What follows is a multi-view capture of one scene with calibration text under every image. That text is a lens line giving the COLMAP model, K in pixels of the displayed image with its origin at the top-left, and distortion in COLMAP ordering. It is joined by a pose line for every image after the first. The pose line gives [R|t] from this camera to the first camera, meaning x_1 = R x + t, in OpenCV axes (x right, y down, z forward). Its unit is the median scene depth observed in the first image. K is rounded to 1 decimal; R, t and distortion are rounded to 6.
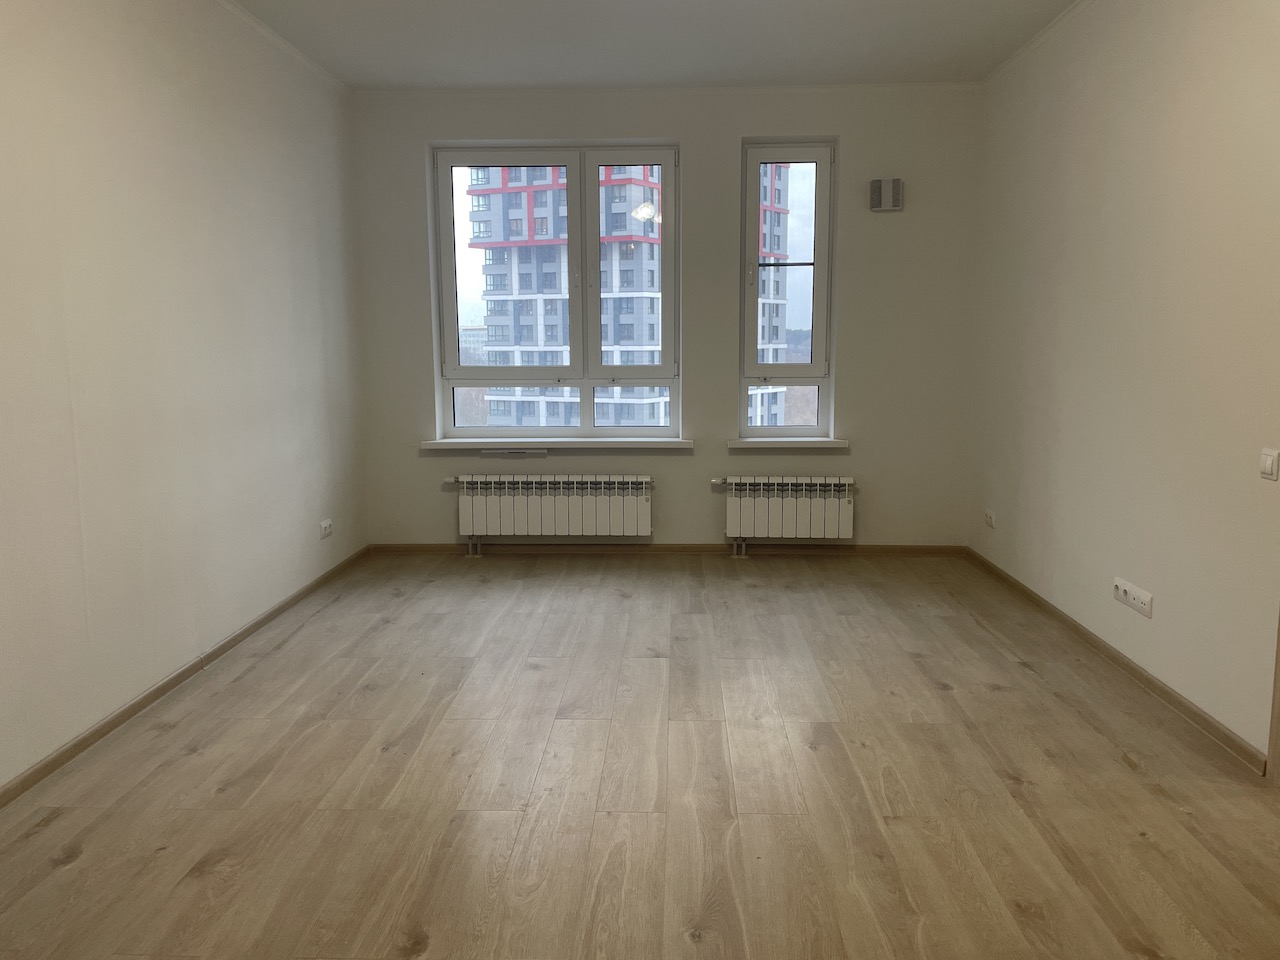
lens RADIAL K [[977.1, 0, 648.2], [0, 977.1, 467.7], [0, 0, 1]] dist [0.107106, -0.150766]
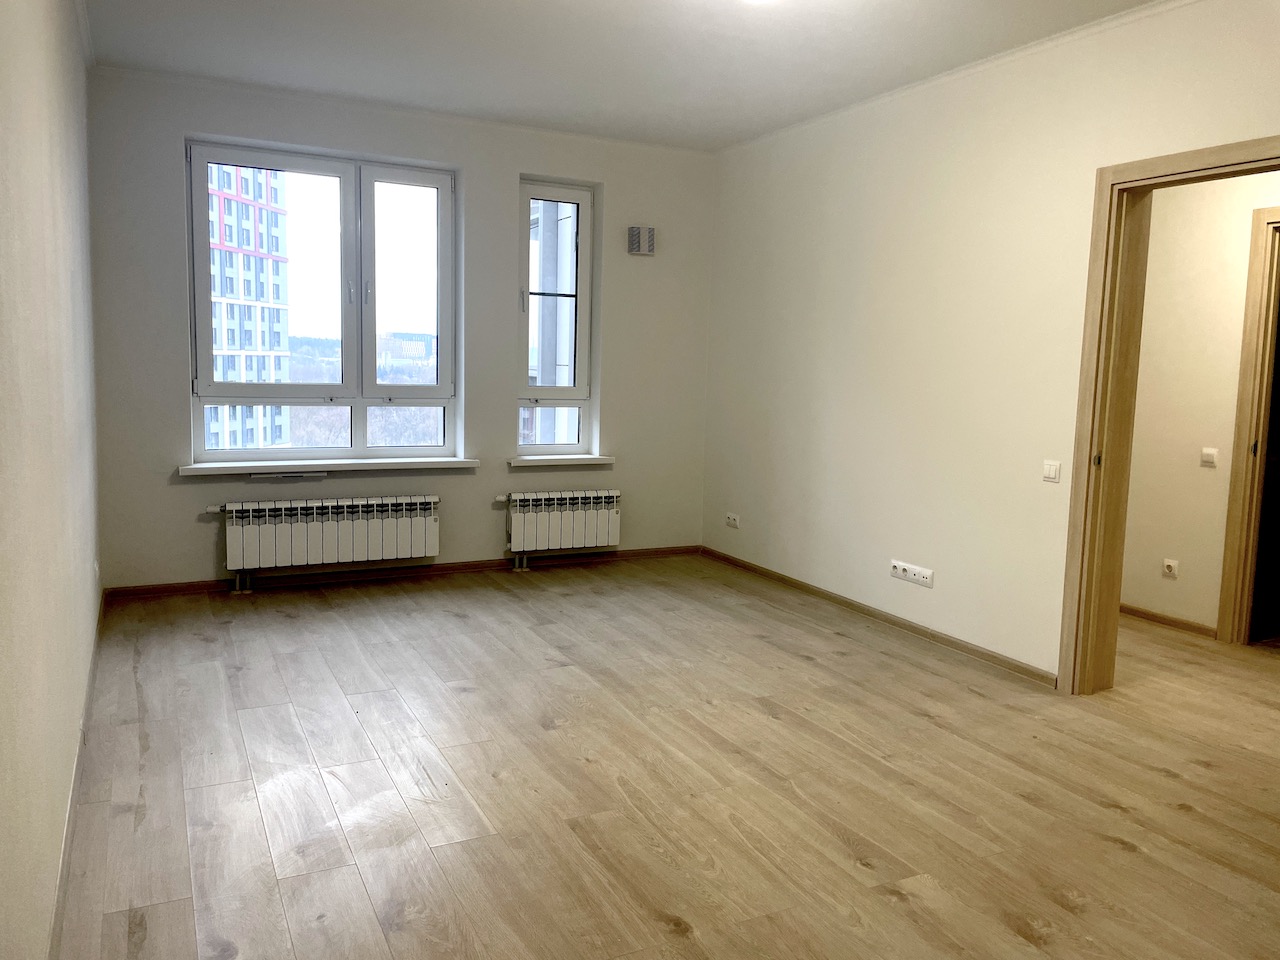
lens RADIAL K [[977.1, 0, 648.2], [0, 977.1, 467.7], [0, 0, 1]] dist [0.107106, -0.150766]
pose [[0.873628, -0.023977, 0.486003, -0.305495], [0.029234, 0.999567, -0.003237, -0.011293], [-0.485715, 0.017036, 0.873951, 0.014821]]
